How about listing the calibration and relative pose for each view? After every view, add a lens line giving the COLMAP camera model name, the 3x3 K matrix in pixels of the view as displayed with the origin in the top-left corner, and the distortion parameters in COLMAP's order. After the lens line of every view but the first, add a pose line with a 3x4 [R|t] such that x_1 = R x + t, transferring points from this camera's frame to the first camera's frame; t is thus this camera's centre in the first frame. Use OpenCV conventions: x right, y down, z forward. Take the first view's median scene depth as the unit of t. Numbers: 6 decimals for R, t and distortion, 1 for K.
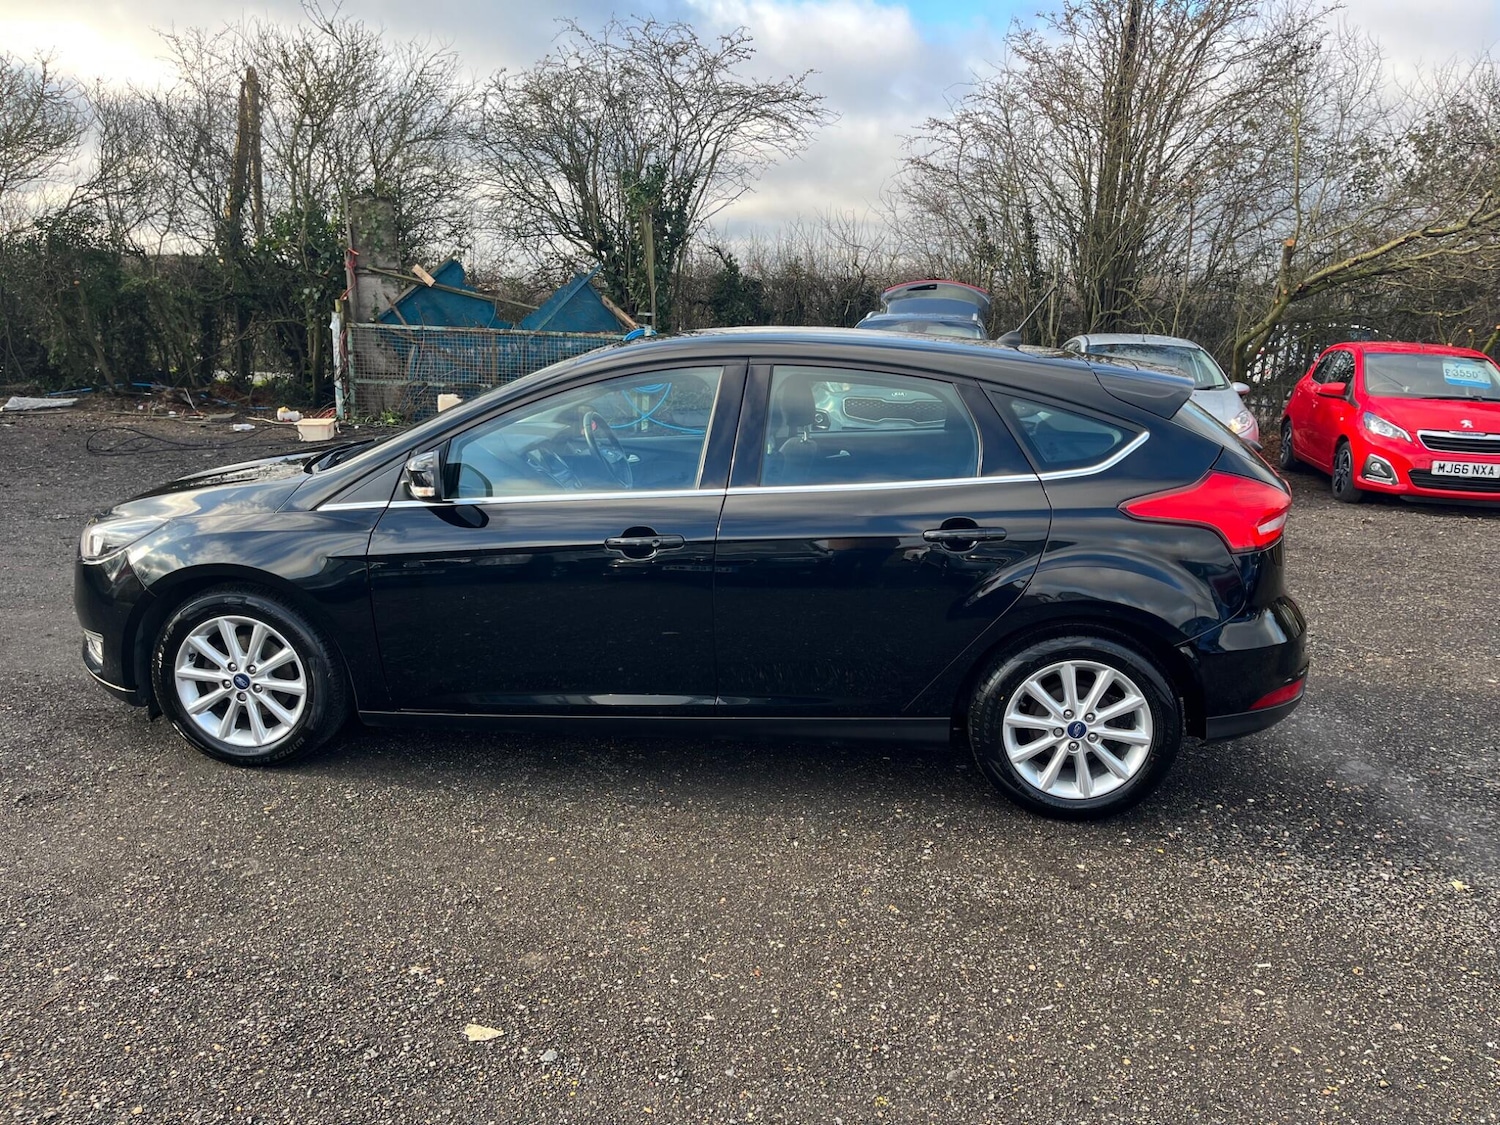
lens RADIAL K [[1139.8, 0, 766.1], [0, 1139.8, 562.4], [0, 0, 1]] dist [0.085722, -0.113640]
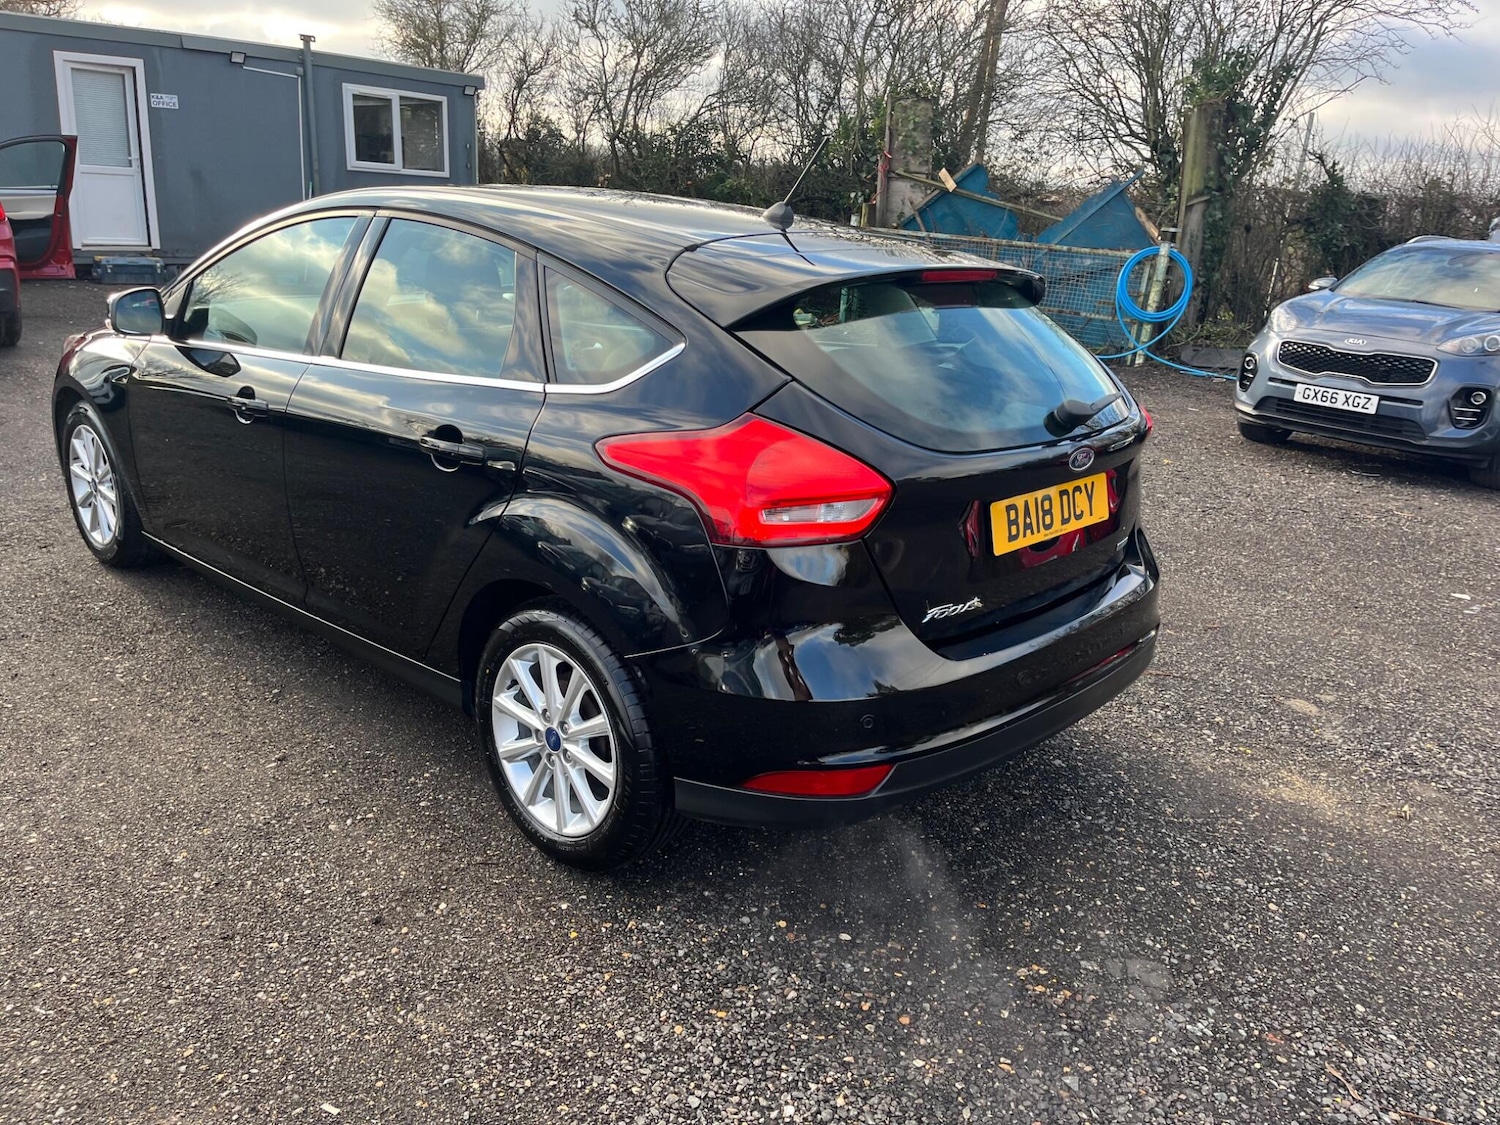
lens RADIAL K [[1139.8, 0, 736.1], [0, 1139.8, 571.5], [0, 0, 1]] dist [0.085722, -0.113640]
pose [[0.793463, 0.216766, -0.568708, 0.174406], [-0.177863, 0.976220, 0.123936, -0.016416], [0.582049, 0.002814, 0.813149, 0.108243]]
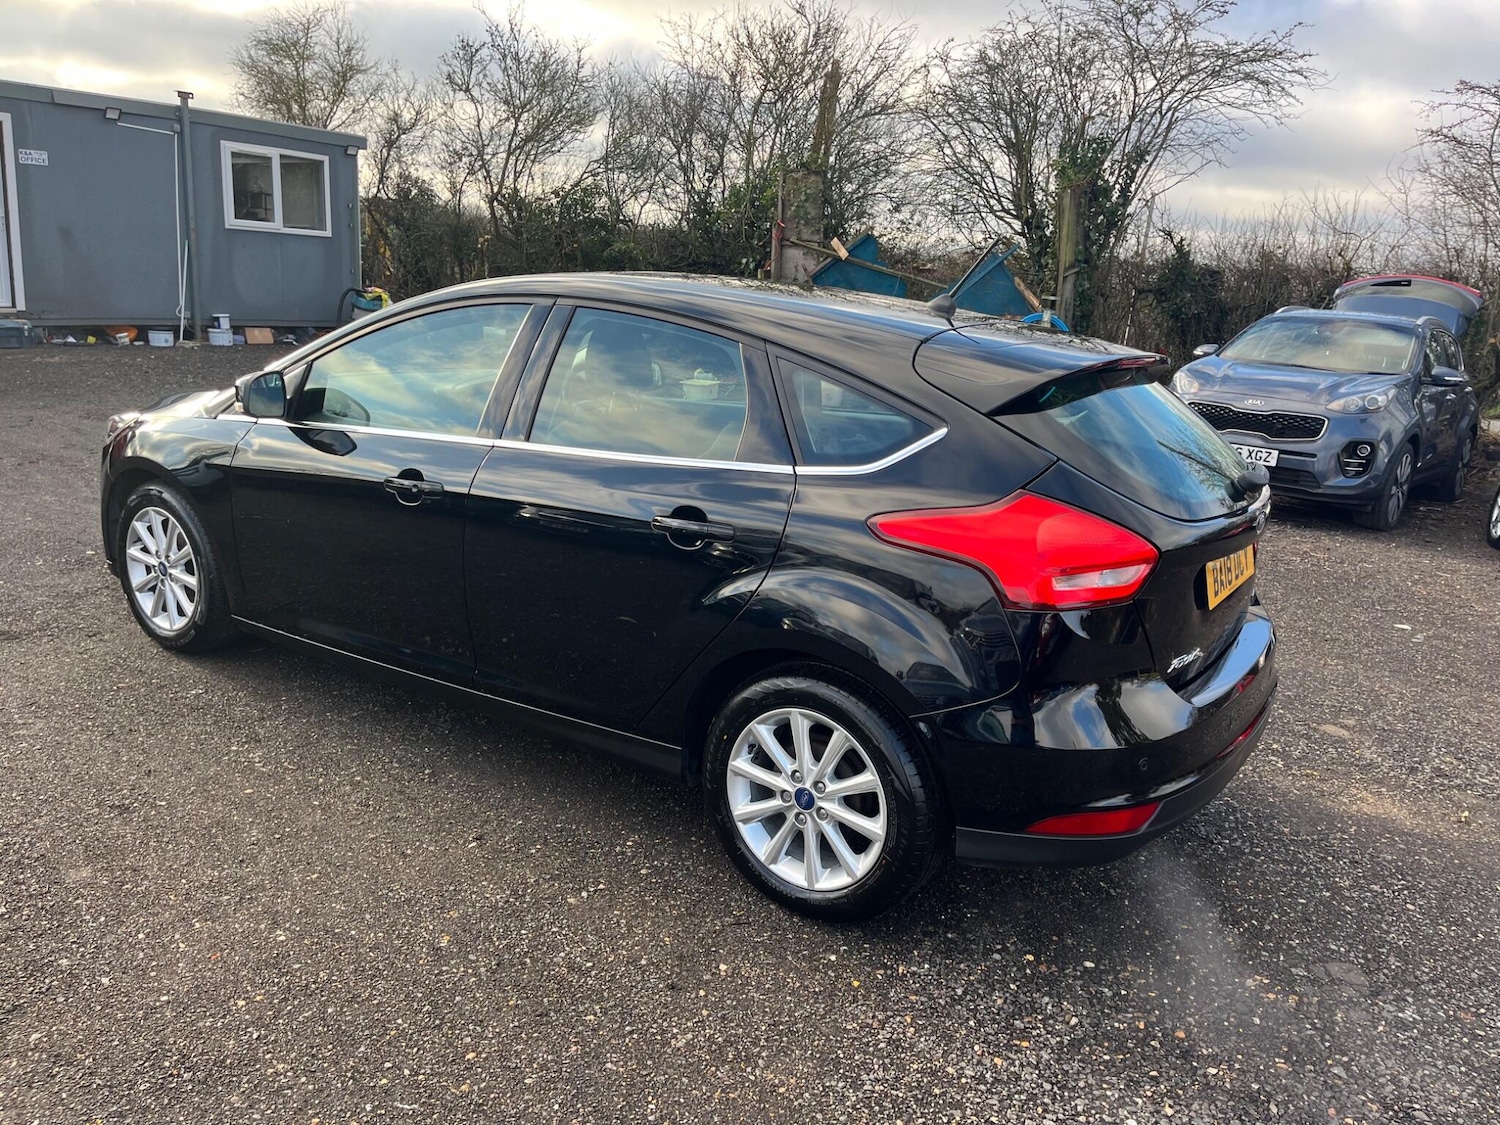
lens RADIAL K [[1139.8, 0, 755.6], [0, 1139.8, 571.5], [0, 0, 1]] dist [0.085722, -0.113640]
pose [[0.882763, 0.163091, -0.440603, 0.128312], [-0.156336, 0.986341, 0.051874, -0.009530], [0.443045, 0.023090, 0.896202, 0.065908]]
